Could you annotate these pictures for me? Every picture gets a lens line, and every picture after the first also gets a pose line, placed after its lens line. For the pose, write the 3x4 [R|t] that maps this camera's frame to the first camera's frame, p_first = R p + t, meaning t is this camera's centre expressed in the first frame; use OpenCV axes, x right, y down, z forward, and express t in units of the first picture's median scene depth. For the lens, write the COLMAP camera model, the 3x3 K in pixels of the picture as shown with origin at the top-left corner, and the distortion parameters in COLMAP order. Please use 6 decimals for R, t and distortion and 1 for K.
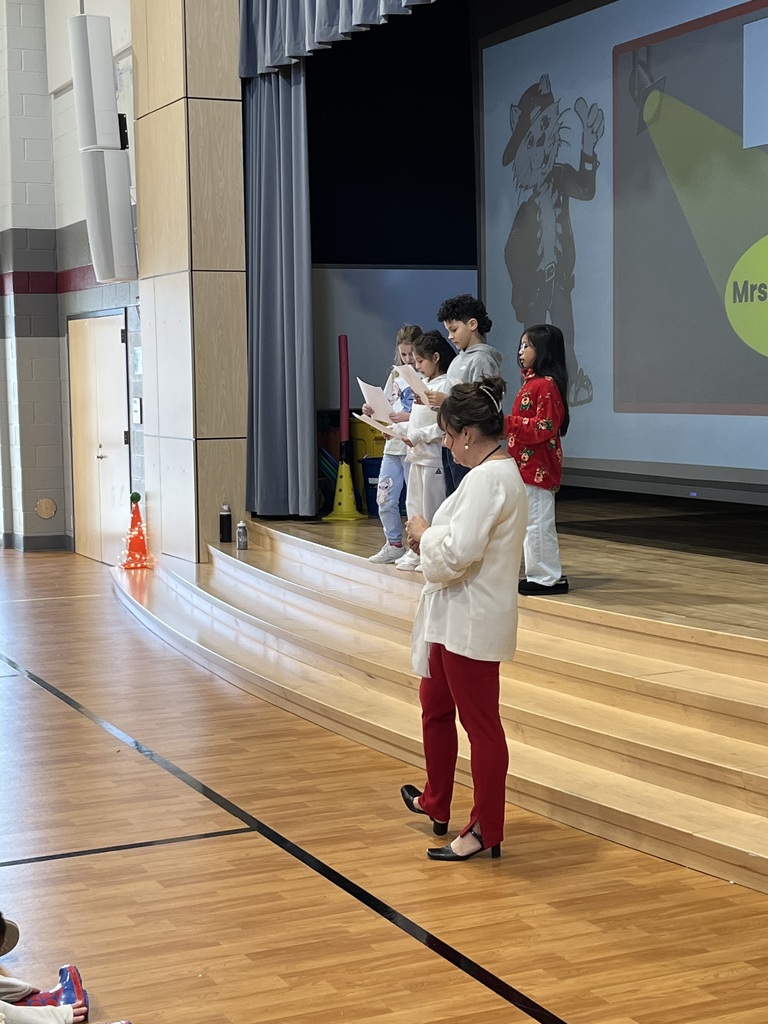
lens RADIAL K [[1689.1, 0, 377.3], [0, 1689.1, 500.0], [0, 0, 1]] dist [0.075437, -0.151082]
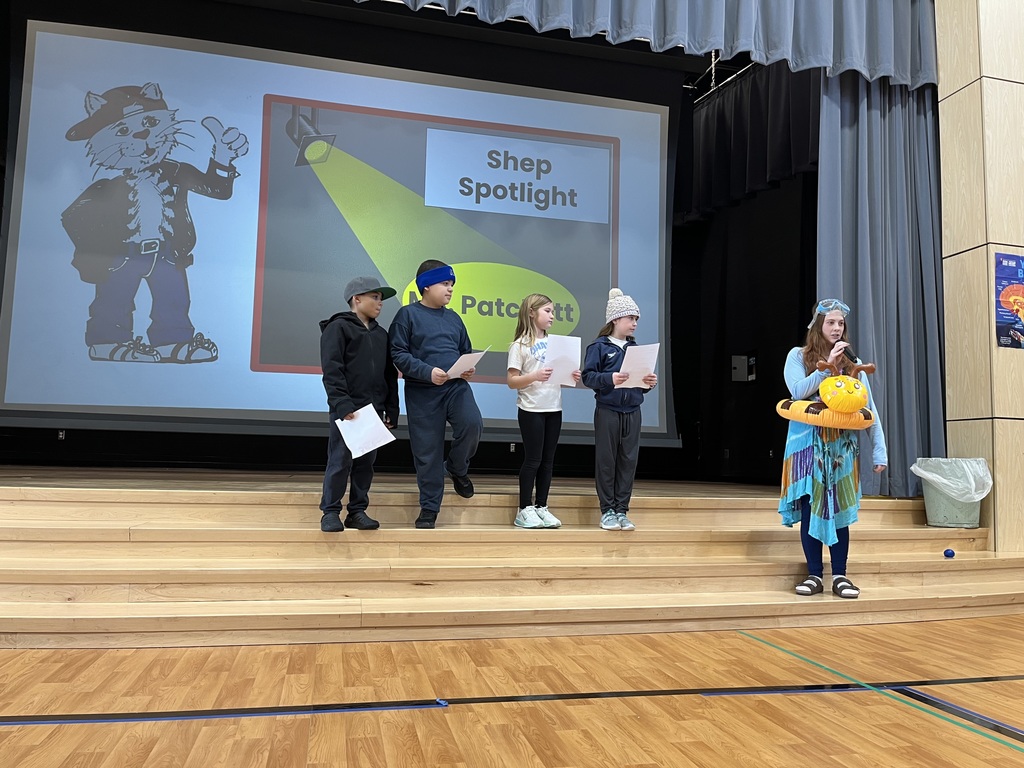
lens RADIAL K [[712.7, 0, 699.1], [0, 712.7, 384.3], [0, 0, 1]] dist [0.007296, 0.004502]
pose [[0.209916, 0.115782, 0.970840, -0.289822], [0.043831, 0.990851, -0.127646, 0.037190], [-0.976736, 0.069348, 0.202920, 0.560440]]
